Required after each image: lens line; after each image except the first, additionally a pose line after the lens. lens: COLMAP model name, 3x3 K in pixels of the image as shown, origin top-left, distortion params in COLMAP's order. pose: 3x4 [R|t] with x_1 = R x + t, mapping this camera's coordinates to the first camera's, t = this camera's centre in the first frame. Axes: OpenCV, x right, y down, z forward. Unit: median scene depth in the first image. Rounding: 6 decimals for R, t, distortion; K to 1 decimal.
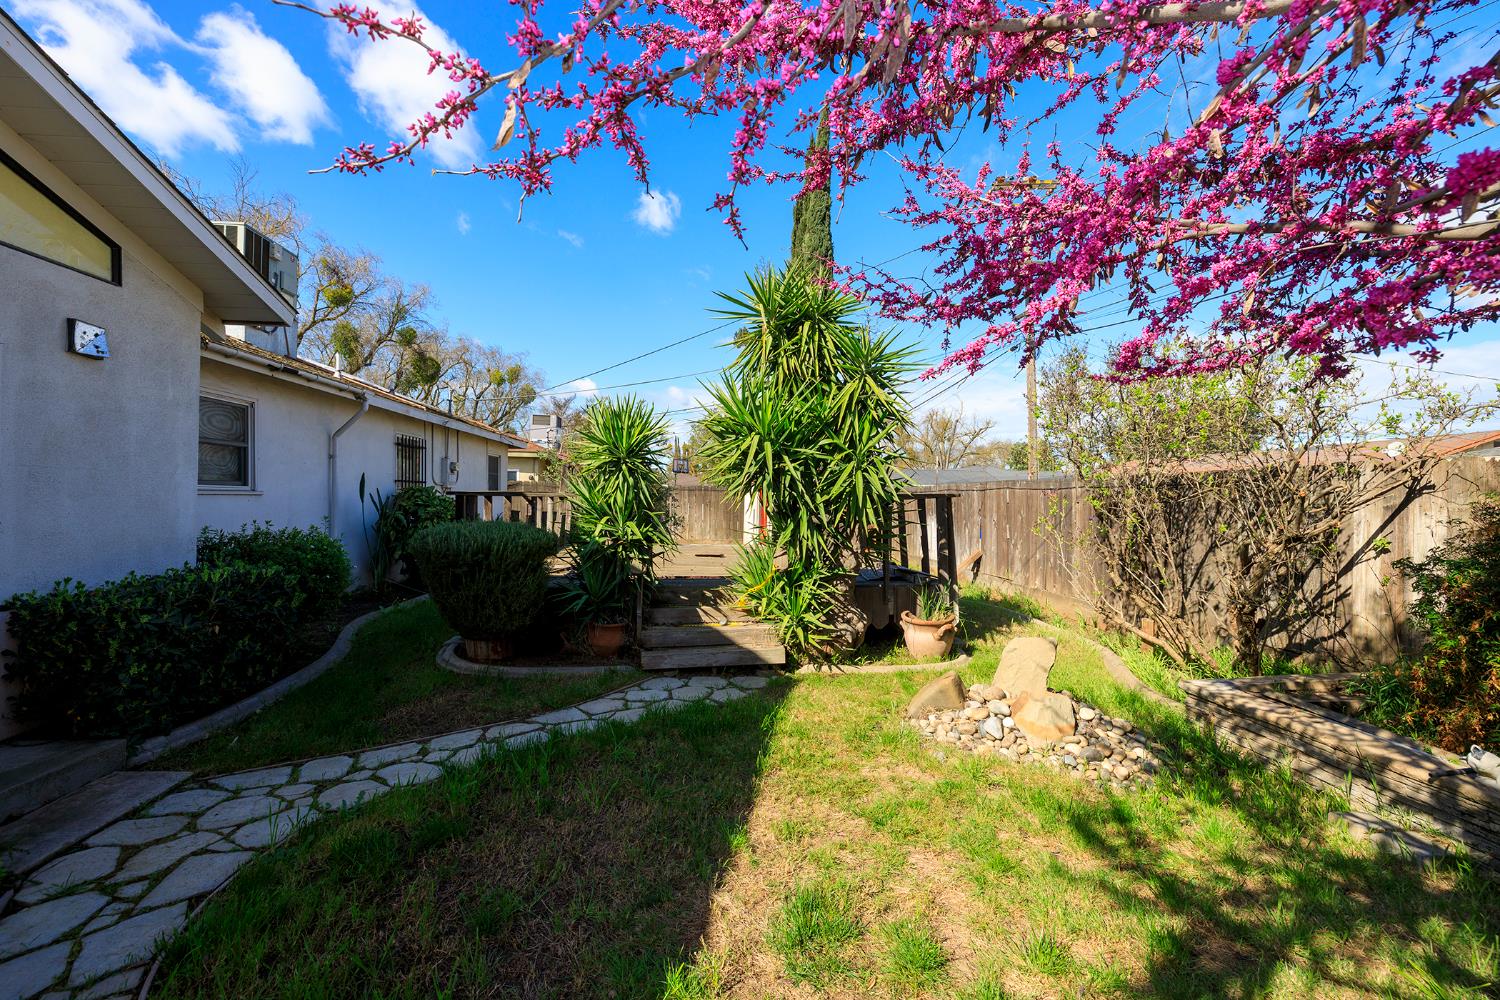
lens RADIAL K [[622.1, 0, 747.8], [0, 622.1, 502.1], [0, 0, 1]] dist [-0.004945, -0.000500]
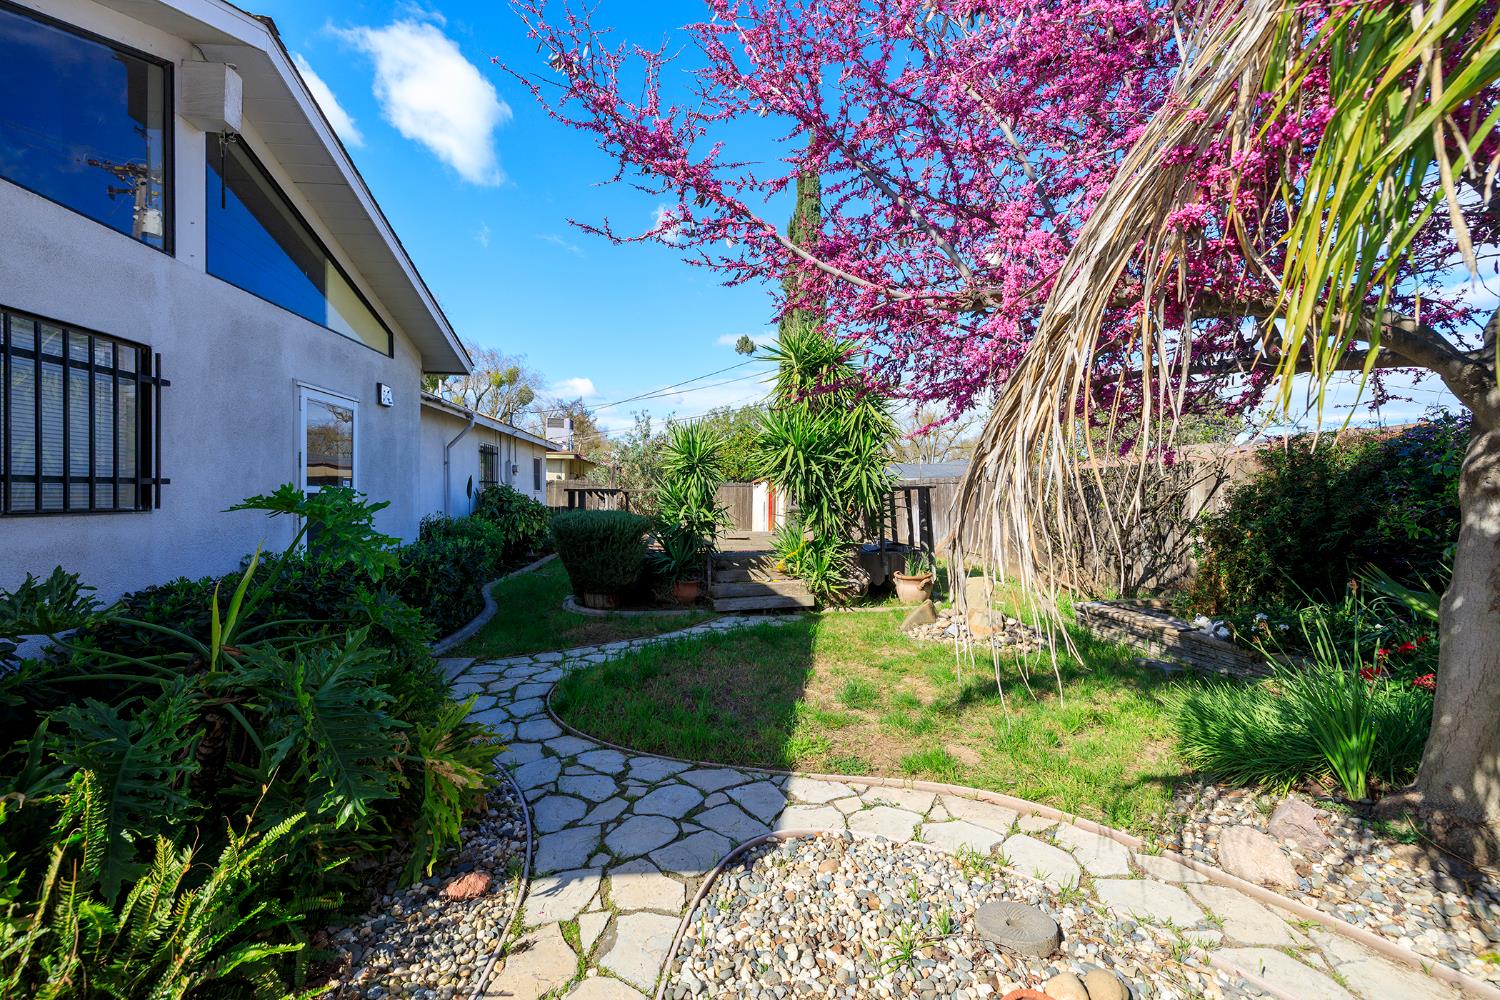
lens RADIAL K [[622.1, 0, 751.9], [0, 622.1, 498.8], [0, 0, 1]] dist [-0.004945, -0.000500]
pose [[0.999589, -0.013808, 0.025111, -0.111979], [0.013766, 0.999904, 0.001844, 0.008734], [-0.025134, -0.001497, 0.999683, -0.413319]]
